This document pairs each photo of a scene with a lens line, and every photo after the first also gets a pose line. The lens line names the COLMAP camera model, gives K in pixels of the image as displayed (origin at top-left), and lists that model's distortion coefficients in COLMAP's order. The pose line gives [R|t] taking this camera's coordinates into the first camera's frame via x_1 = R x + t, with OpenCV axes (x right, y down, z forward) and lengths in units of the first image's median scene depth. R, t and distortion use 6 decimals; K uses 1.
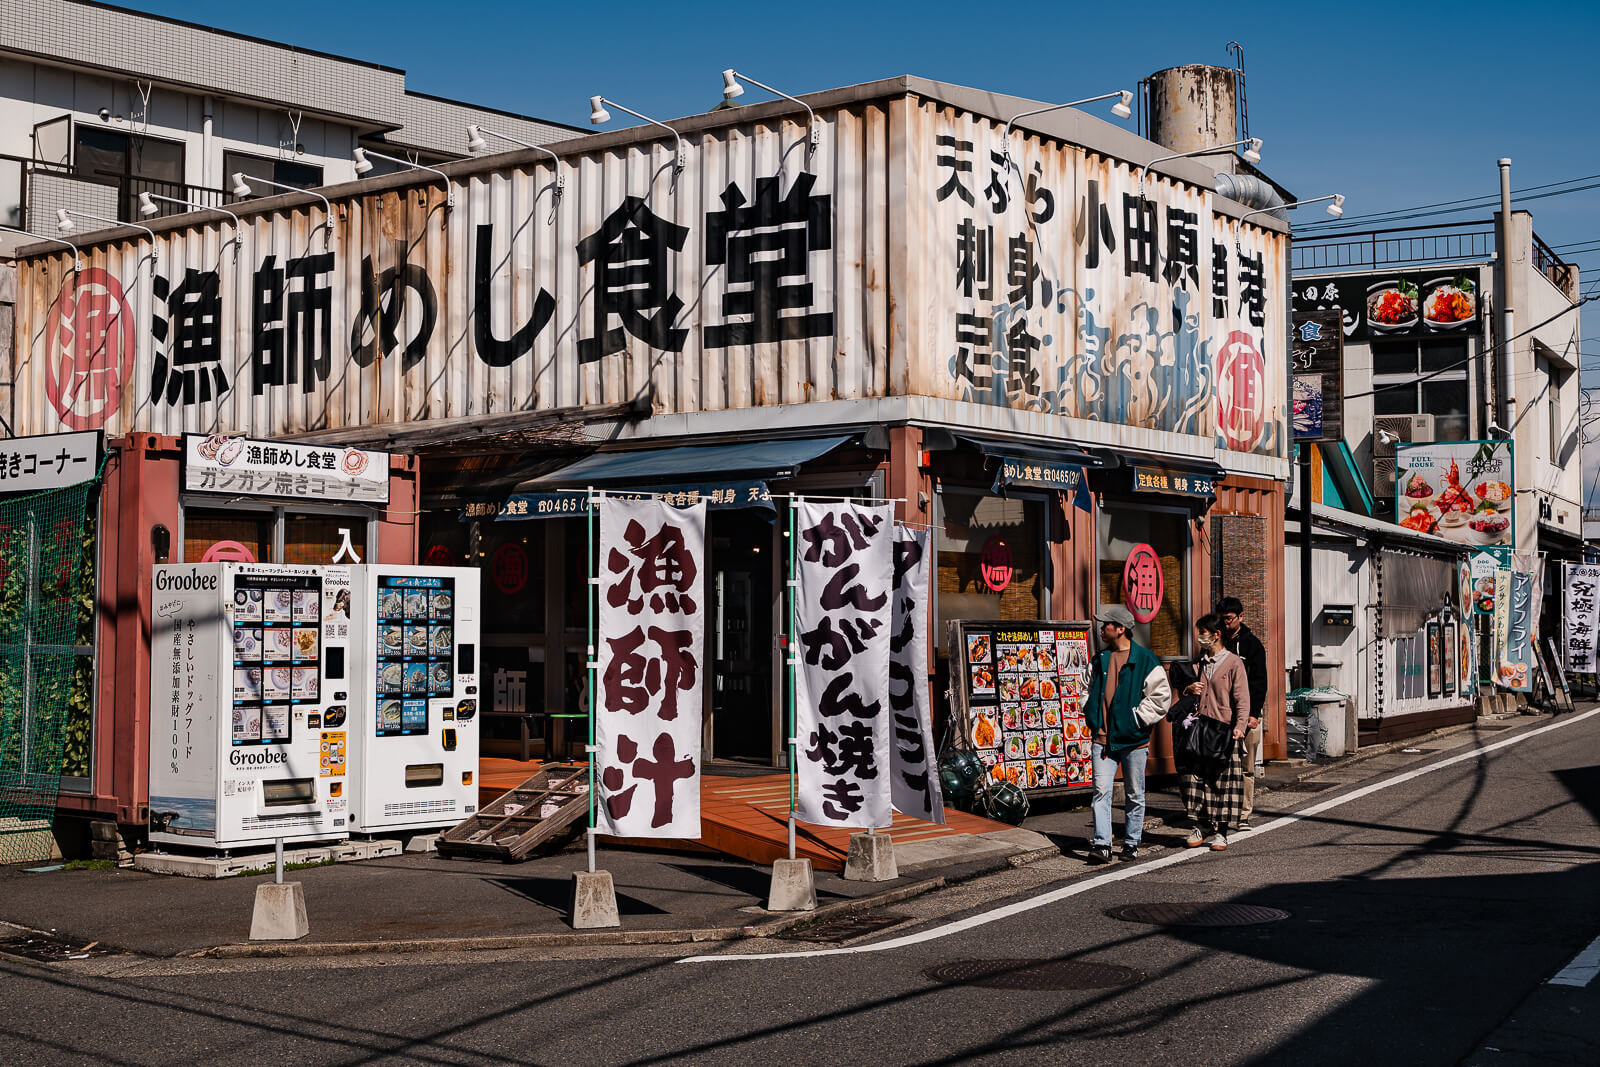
lens RADIAL K [[2223.2, 0, 799.6], [0, 2223.2, 524.0], [0, 0, 1]] dist [0.003692, 0.000000]
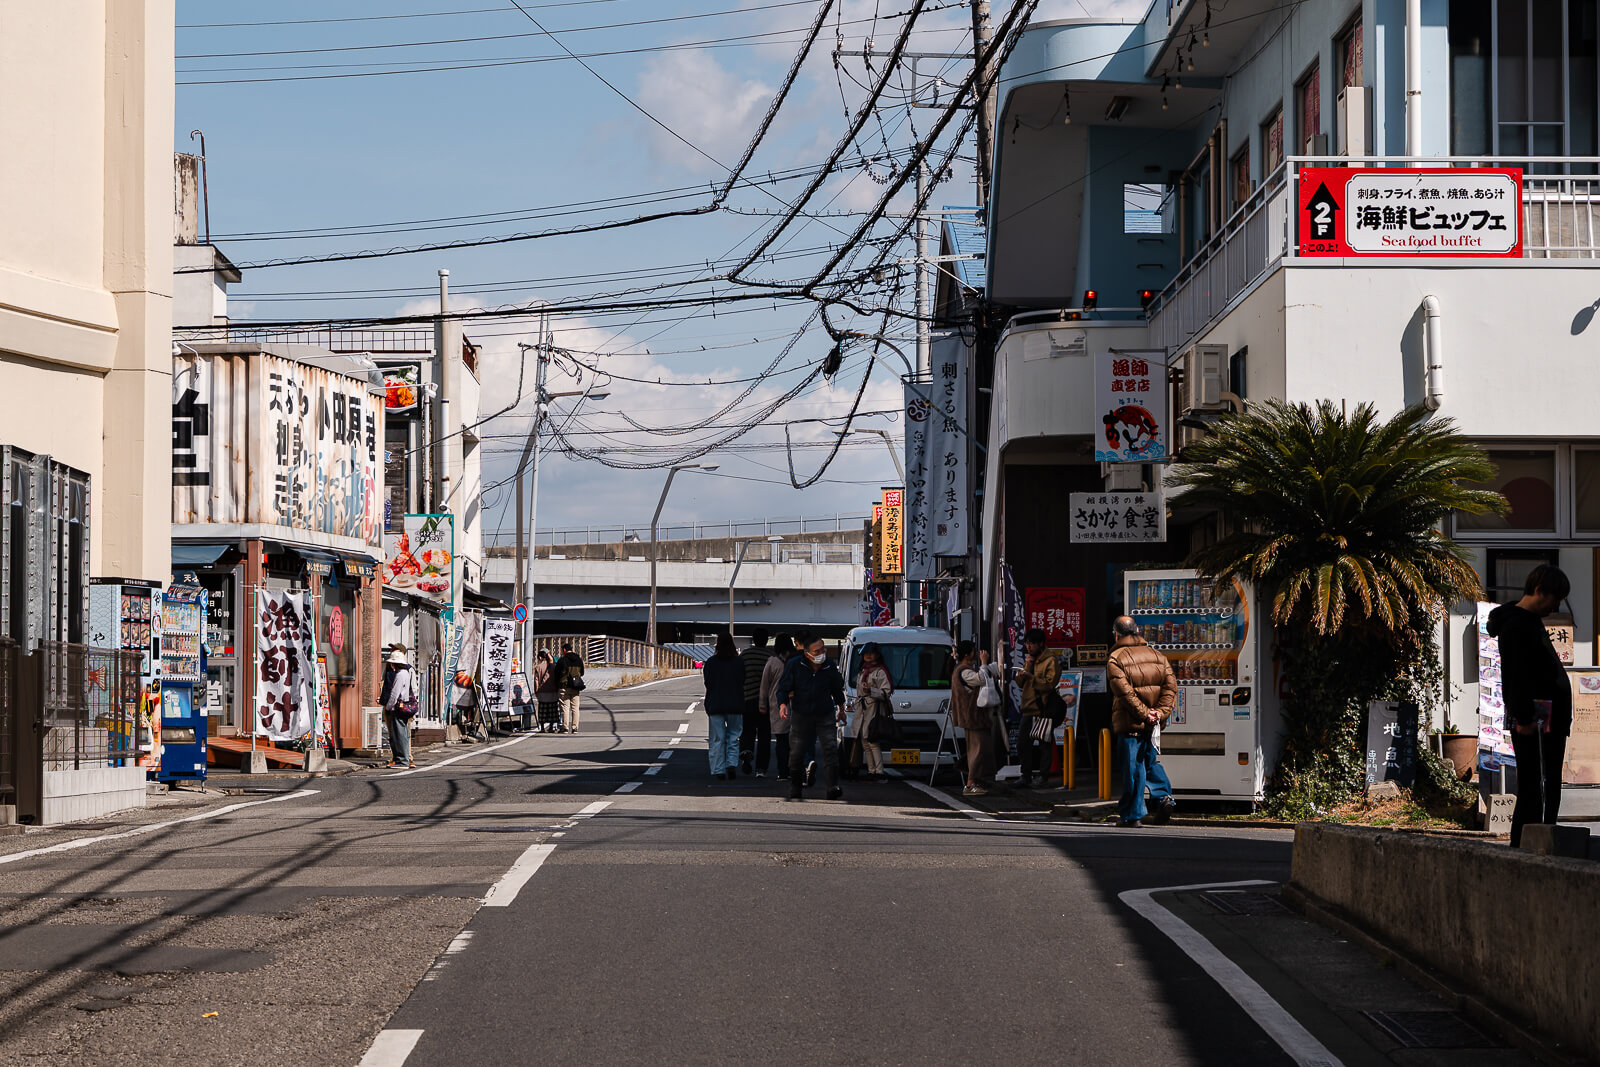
lens RADIAL K [[2223.2, 0, 801.3], [0, 2223.2, 535.3], [0, 0, 1]] dist [0.003692, 0.000000]
pose [[0.883033, 0.031610, 0.468245, -0.351943], [-0.023206, 0.999450, -0.023708, -0.013920], [-0.468737, 0.010069, 0.883281, -0.681087]]
